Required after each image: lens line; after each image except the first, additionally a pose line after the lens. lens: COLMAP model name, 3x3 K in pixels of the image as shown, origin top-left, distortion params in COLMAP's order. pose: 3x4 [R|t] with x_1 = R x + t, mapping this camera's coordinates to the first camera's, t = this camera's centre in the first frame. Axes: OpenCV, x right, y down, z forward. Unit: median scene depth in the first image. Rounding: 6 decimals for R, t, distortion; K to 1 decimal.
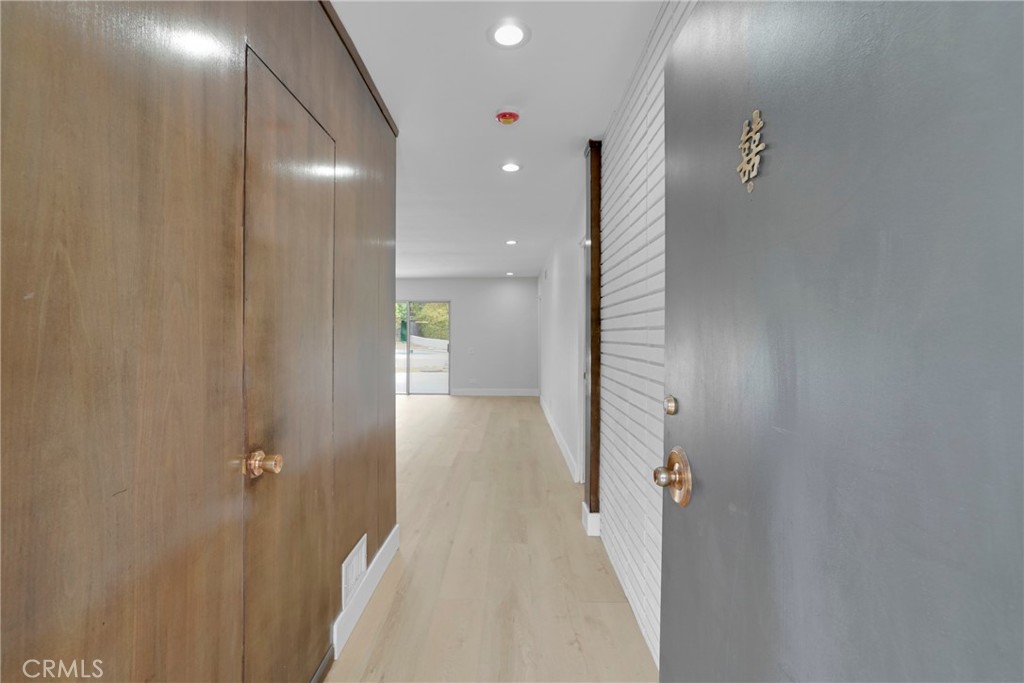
lens RADIAL K [[475.1, 0, 511.5], [0, 475.1, 337.0], [0, 0, 1]] dist [-0.051306, 0.023325]
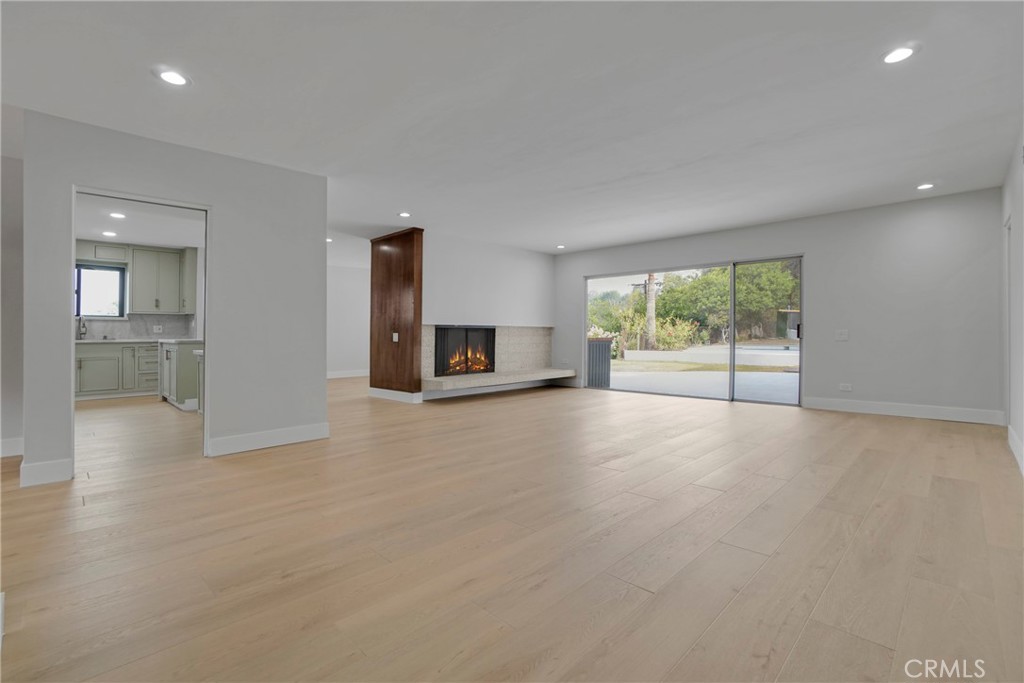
lens RADIAL K [[475.1, 0, 511.5], [0, 475.1, 337.0], [0, 0, 1]] dist [-0.051306, 0.023325]
pose [[0.714971, -0.008327, -0.699104, 0.026215], [0.007766, 0.999962, -0.003969, 0.031457], [0.699110, -0.002591, 0.715009, 0.304233]]
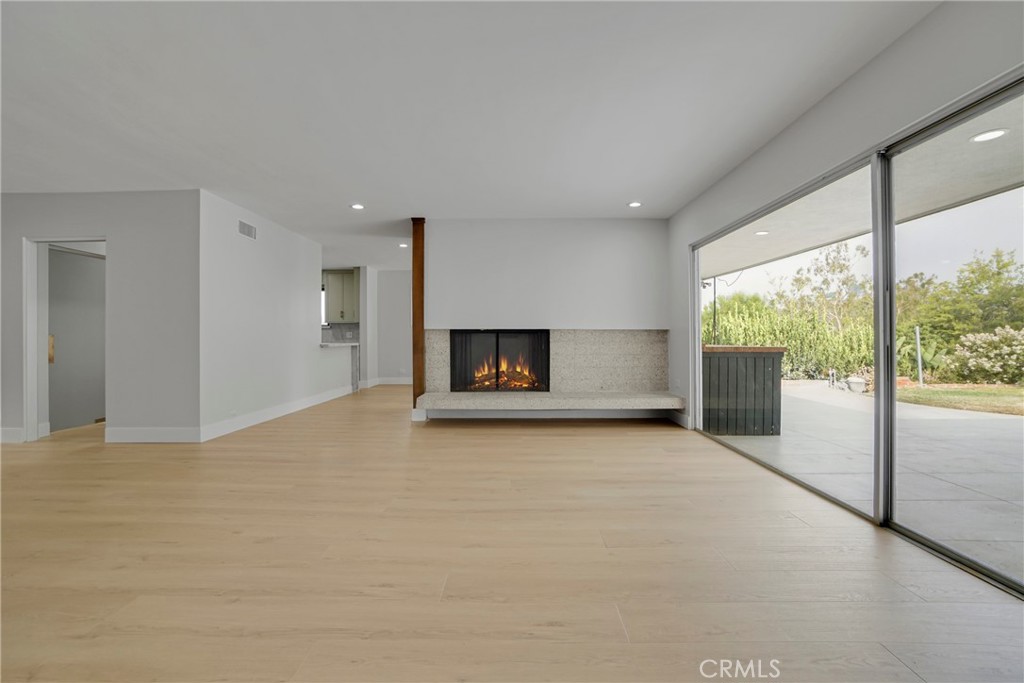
lens RADIAL K [[459.7, 0, 511.3], [0, 459.7, 335.1], [0, 0, 1]] dist [-0.048122, 0.019865]
pose [[-0.013762, -0.016504, -0.999769, 0.018020], [-0.002463, 0.999861, -0.016471, 0.026194], [0.999902, 0.002235, -0.013801, 0.798954]]
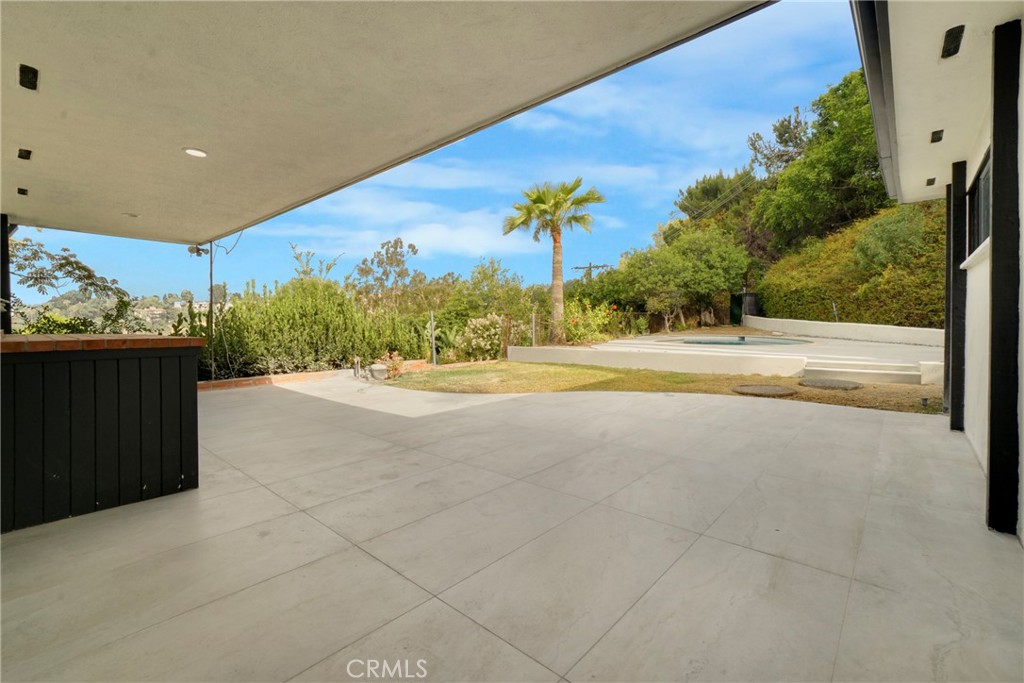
lens RADIAL K [[450.1, 0, 507.2], [0, 450.1, 324.1], [0, 0, 1]] dist [-0.029460, -0.000020]
pose [[0.746073, -0.014034, -0.665716, -0.139966], [0.014484, 0.999883, -0.004847, 0.025996], [0.665707, -0.006026, 0.746189, 0.999396]]
